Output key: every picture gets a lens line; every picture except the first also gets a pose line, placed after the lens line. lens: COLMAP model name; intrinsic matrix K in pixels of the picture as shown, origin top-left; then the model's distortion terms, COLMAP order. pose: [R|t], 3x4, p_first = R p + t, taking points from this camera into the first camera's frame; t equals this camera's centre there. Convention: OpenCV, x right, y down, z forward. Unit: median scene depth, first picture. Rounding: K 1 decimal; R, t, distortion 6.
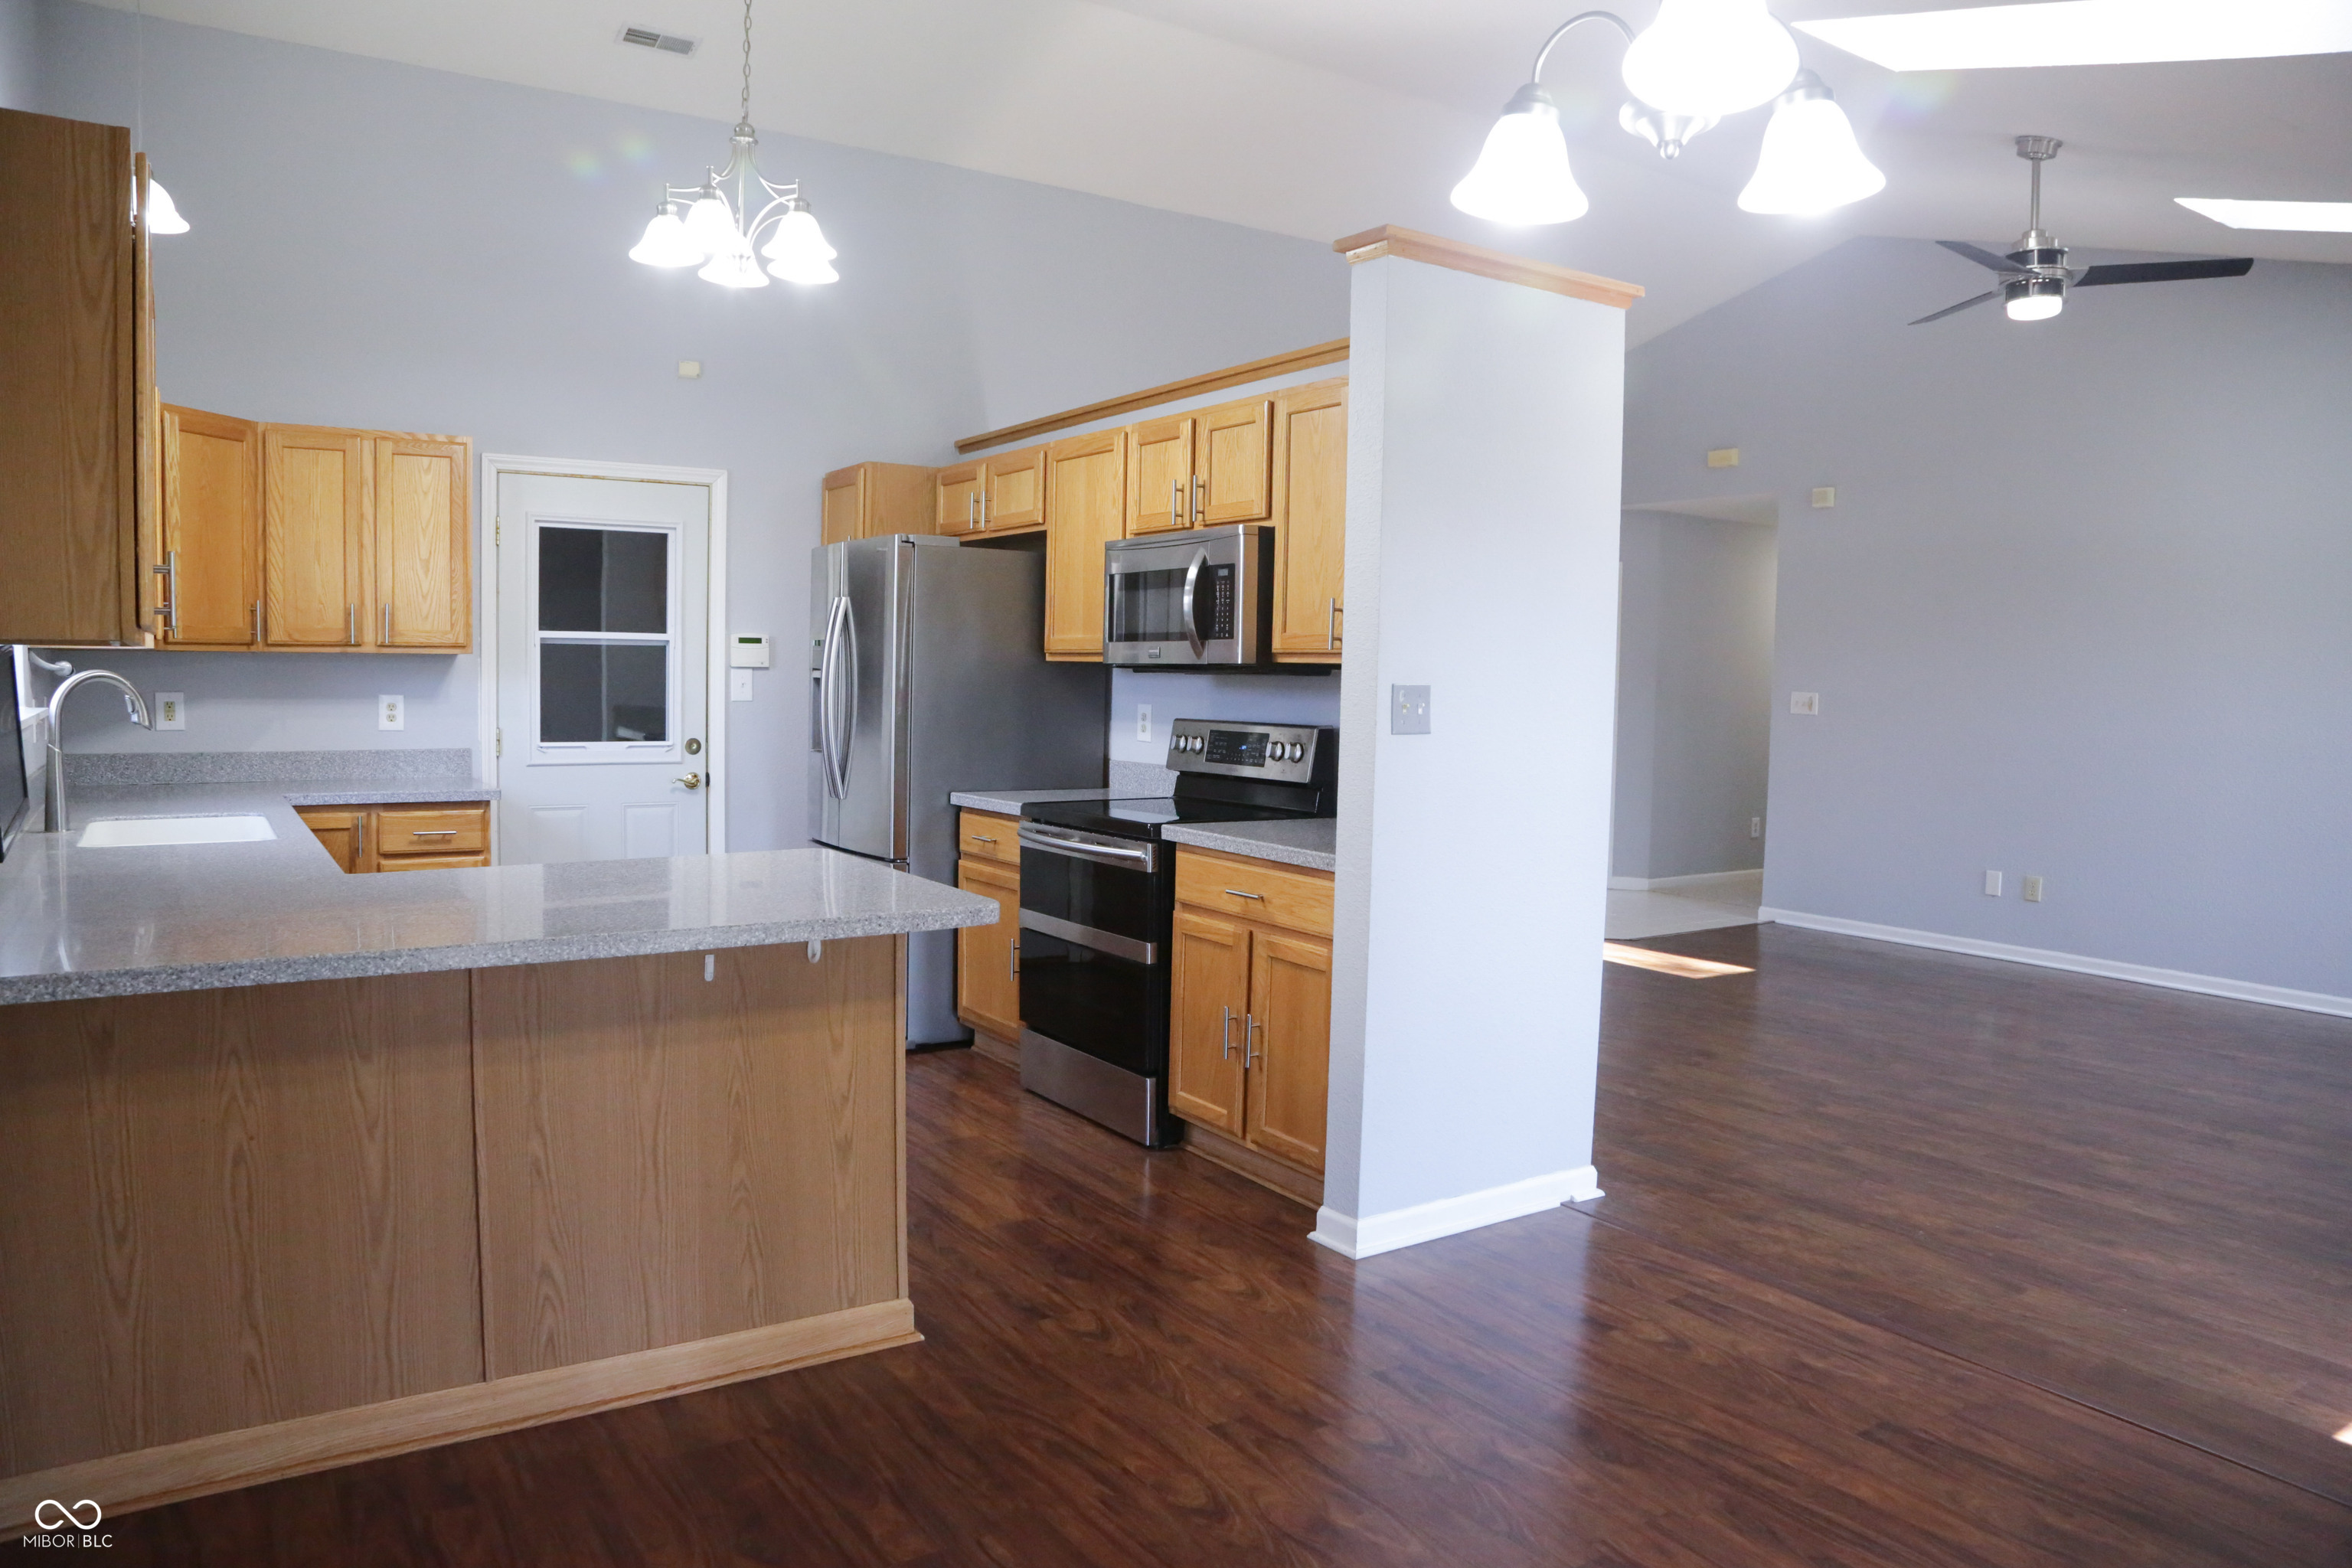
lens RADIAL K [[1589.7, 0, 1178.9], [0, 1589.7, 794.3], [0, 0, 1]] dist [-0.080762, 0.002258]
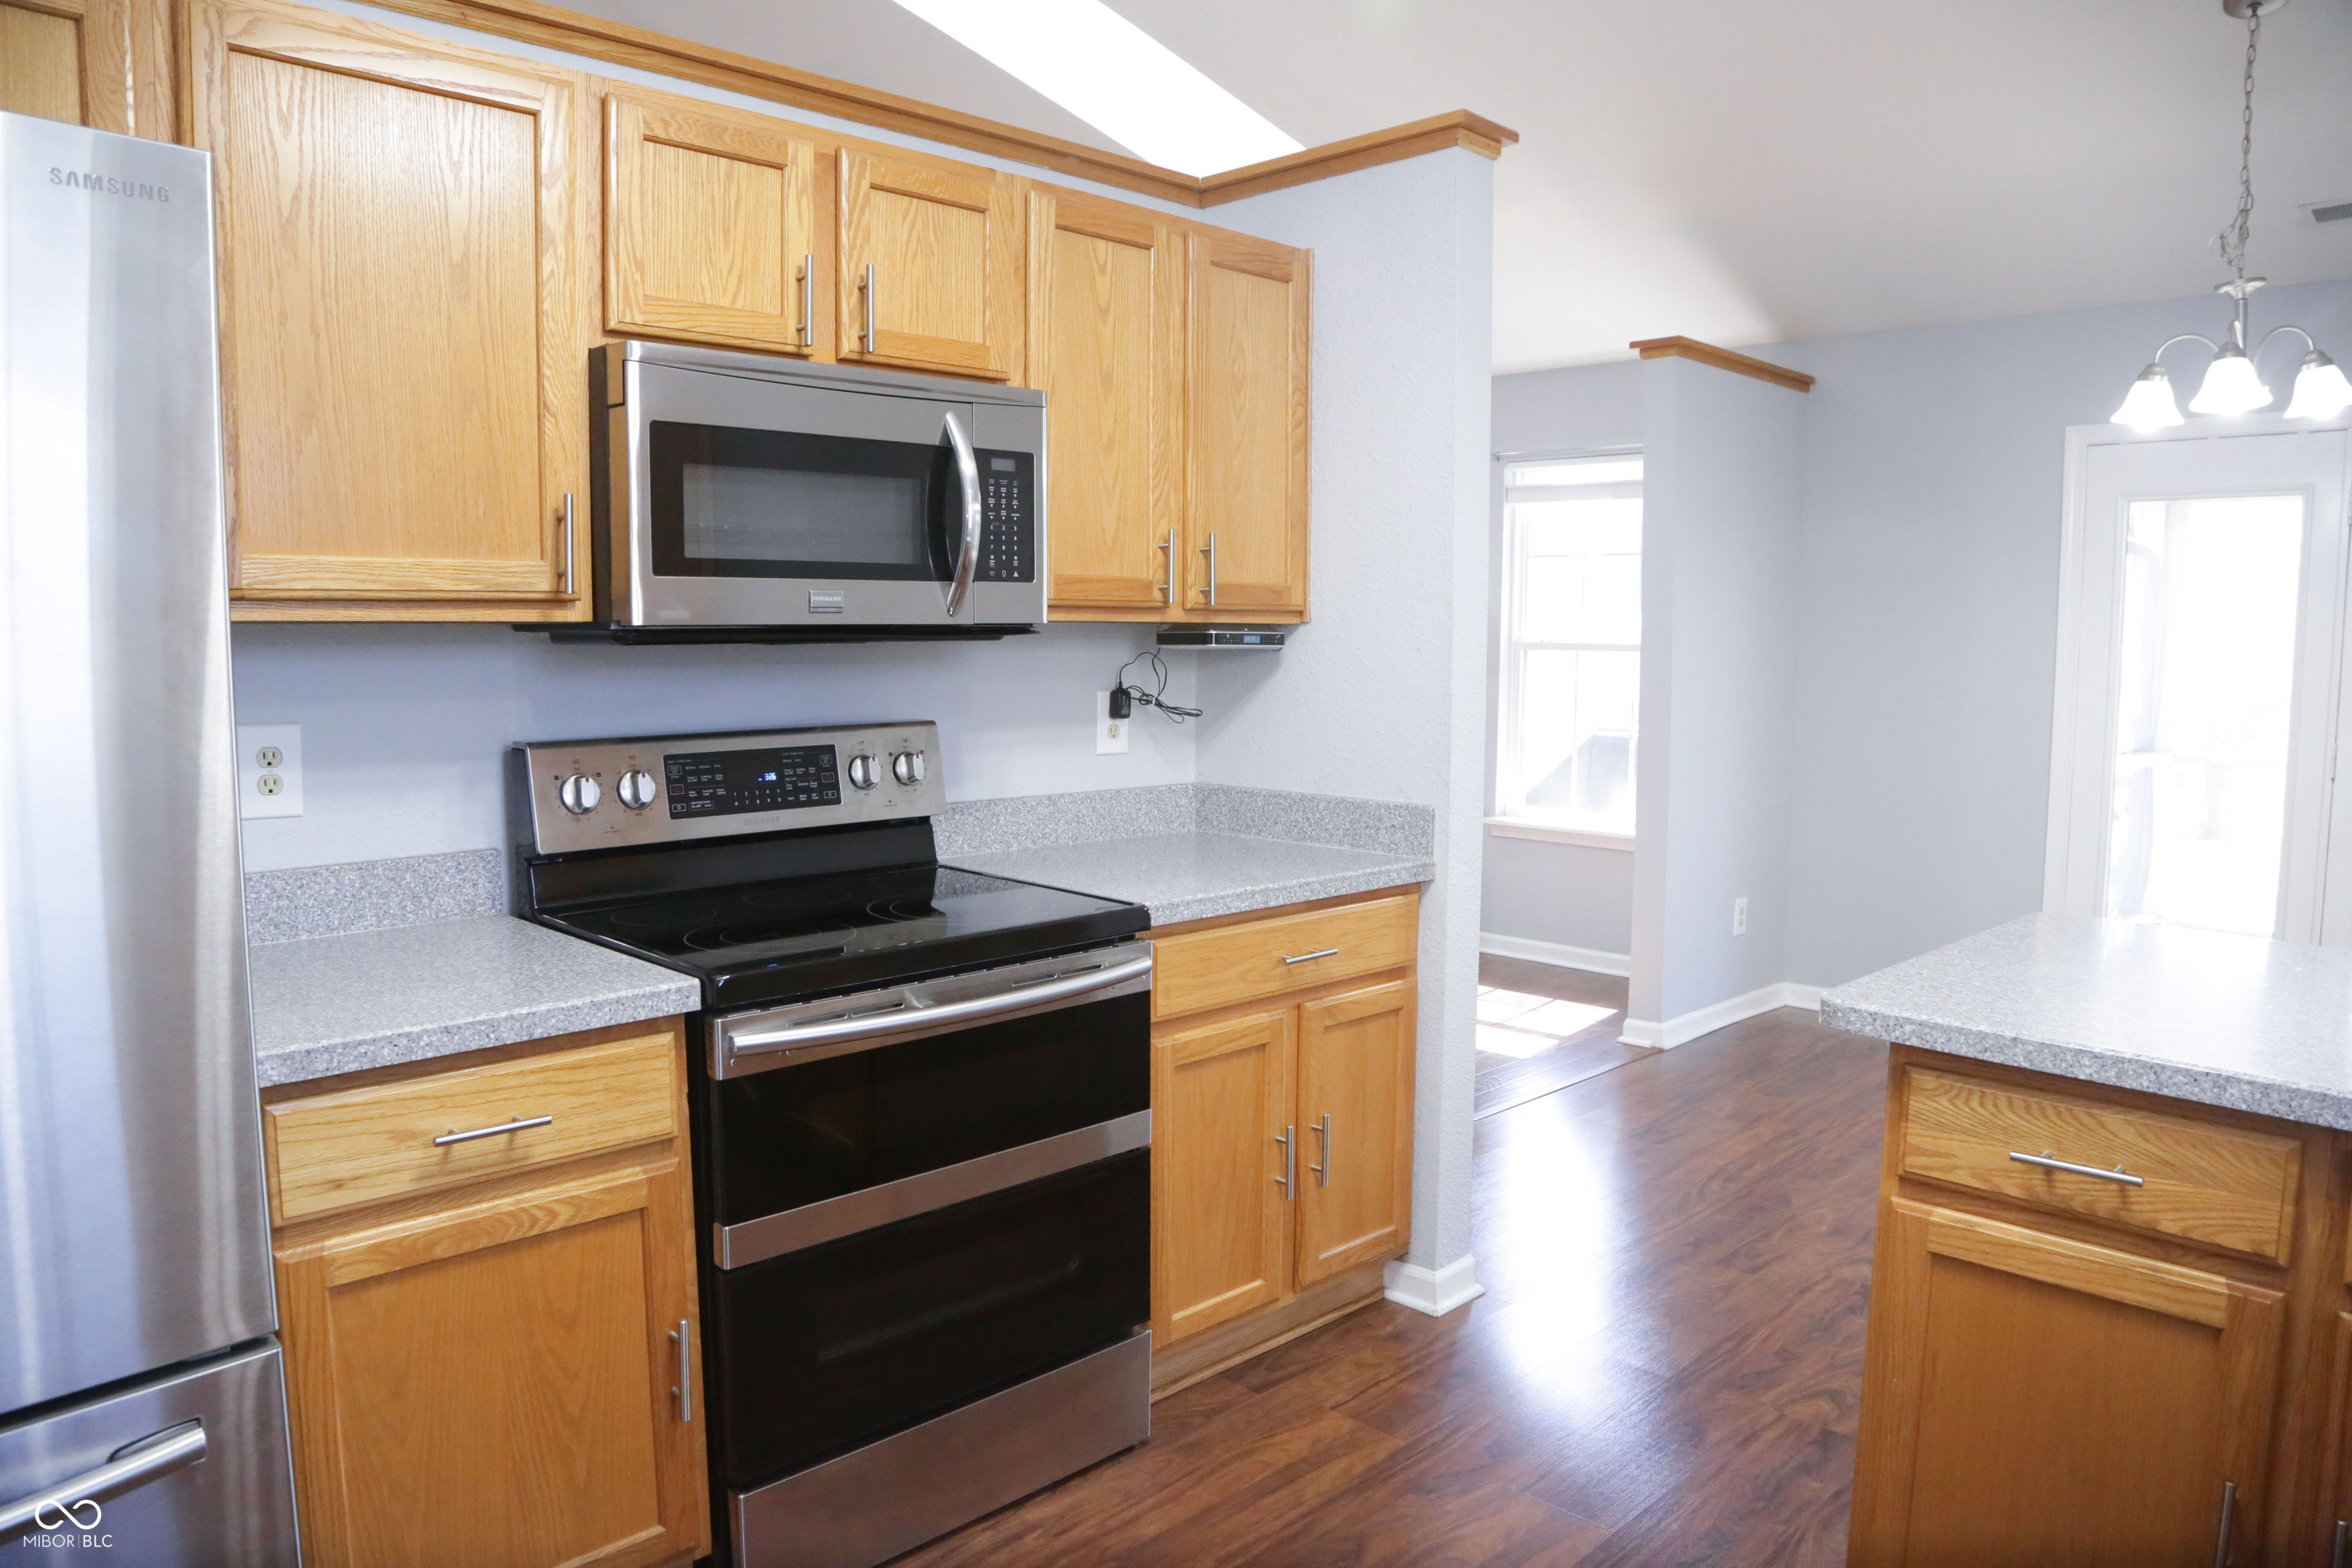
lens RADIAL K [[1589.7, 0, 1178.6], [0, 1589.7, 780.9], [0, 0, 1]] dist [-0.080762, 0.002258]
pose [[-0.196652, -0.115775, 0.973614, -0.357821], [0.065983, 0.989190, 0.130955, -0.062882], [-0.978251, 0.089994, -0.186887, 0.677757]]
